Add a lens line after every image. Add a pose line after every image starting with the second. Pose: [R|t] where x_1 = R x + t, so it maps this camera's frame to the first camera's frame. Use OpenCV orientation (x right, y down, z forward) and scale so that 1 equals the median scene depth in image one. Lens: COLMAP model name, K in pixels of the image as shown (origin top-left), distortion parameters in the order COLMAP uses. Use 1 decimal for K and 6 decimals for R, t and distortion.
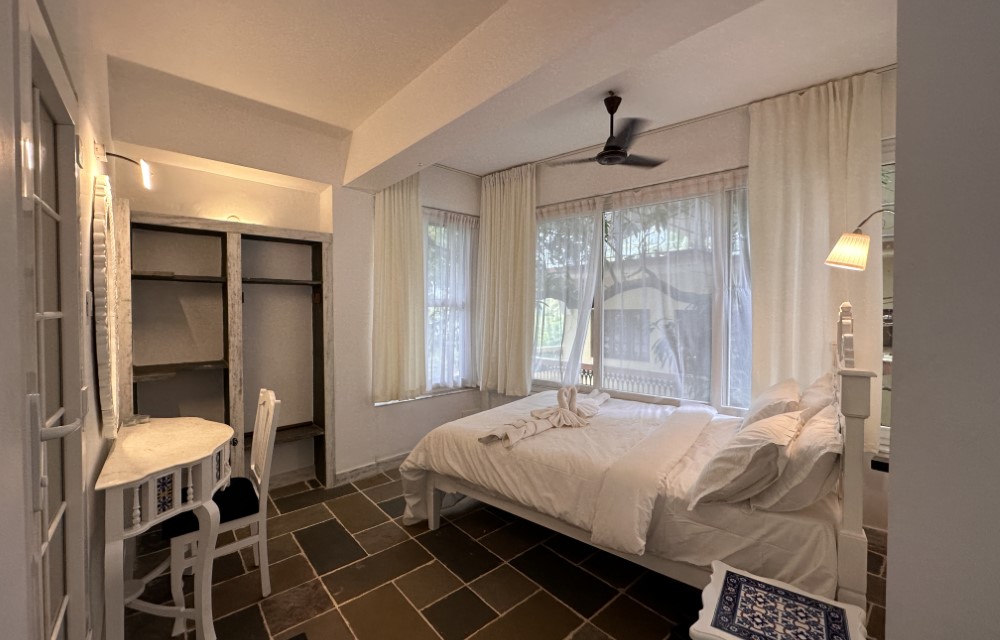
lens RADIAL K [[399.0, 0, 500.0], [0, 399.0, 320.0], [0, 0, 1]] dist [-0.000158, -0.000033]
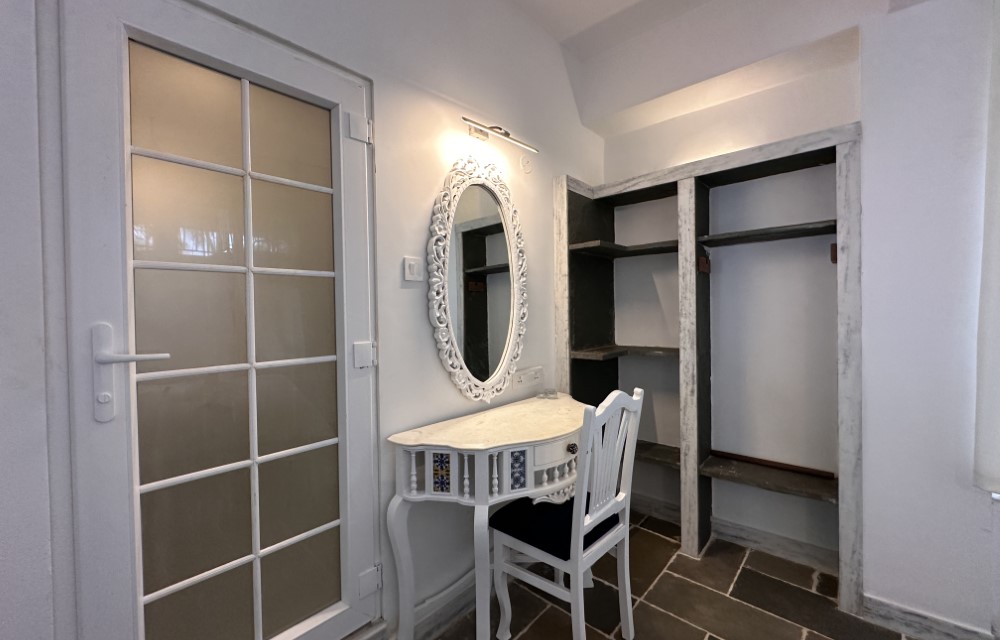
lens RADIAL K [[399.0, 0, 500.0], [0, 399.0, 320.0], [0, 0, 1]] dist [-0.000158, -0.000033]
pose [[0.118461, 0.011736, -0.992889, 0.041821], [-0.011313, 0.999881, 0.010469, 0.045414], [0.992894, 0.009993, 0.118580, 0.593449]]
